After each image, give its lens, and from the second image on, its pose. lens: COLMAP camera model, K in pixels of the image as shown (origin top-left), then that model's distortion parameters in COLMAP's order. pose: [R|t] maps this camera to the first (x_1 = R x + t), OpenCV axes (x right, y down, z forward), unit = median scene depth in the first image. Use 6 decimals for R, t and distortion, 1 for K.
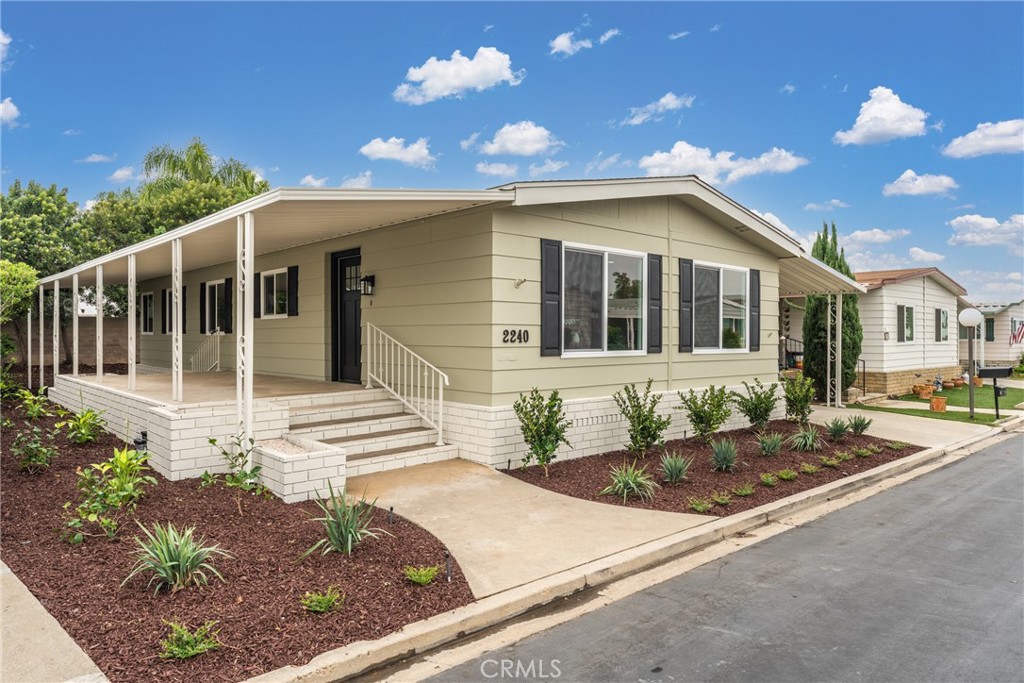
lens RADIAL K [[657.0, 0, 514.2], [0, 657.0, 351.9], [0, 0, 1]] dist [-0.004480, -0.004044]
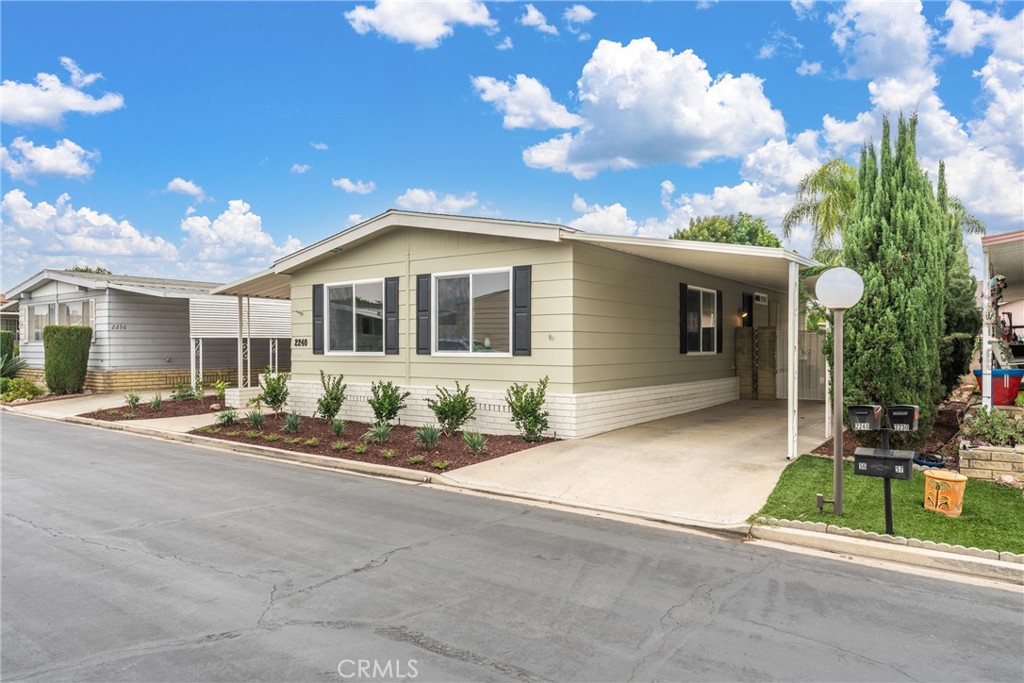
lens RADIAL K [[657.0, 0, 512.0], [0, 657.0, 342.9], [0, 0, 1]] dist [-0.004480, -0.004044]
pose [[0.199629, 0.000164, -0.979872, 1.487512], [-0.010329, 0.999945, -0.001937, -0.020142], [0.979817, 0.010508, 0.199619, 0.957387]]
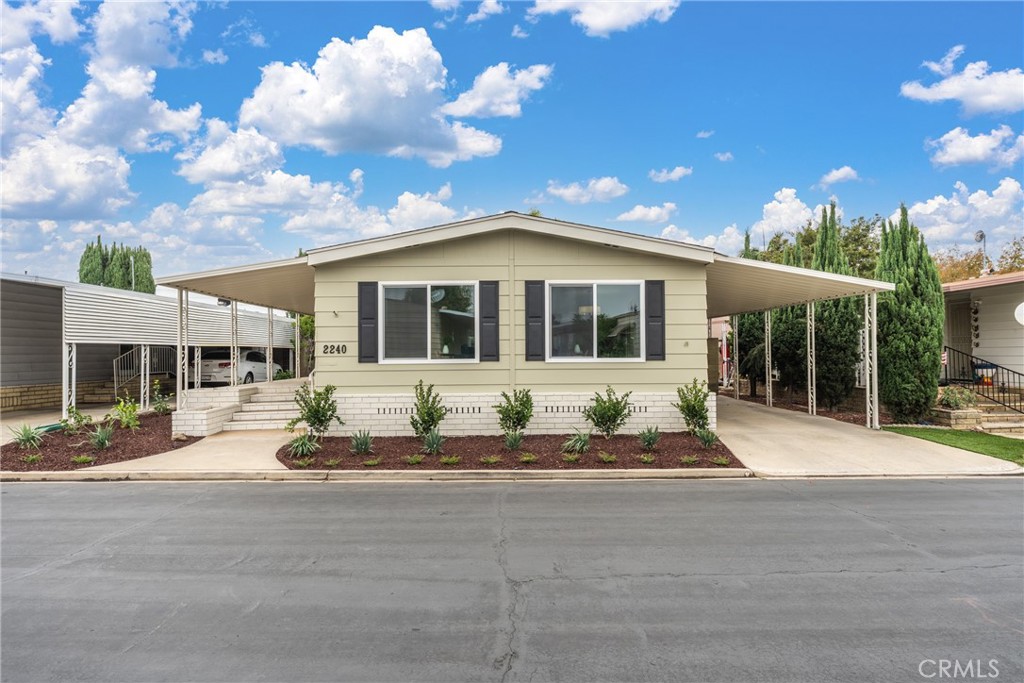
lens RADIAL K [[589.0, 0, 512.2], [0, 589.0, 331.3], [0, 0, 1]] dist [0.009394, -0.001130]
pose [[0.750151, -0.022695, -0.660877, 0.954154], [-0.004840, 0.999196, -0.039807, -0.010452], [0.661249, 0.033059, 0.749438, 0.201338]]
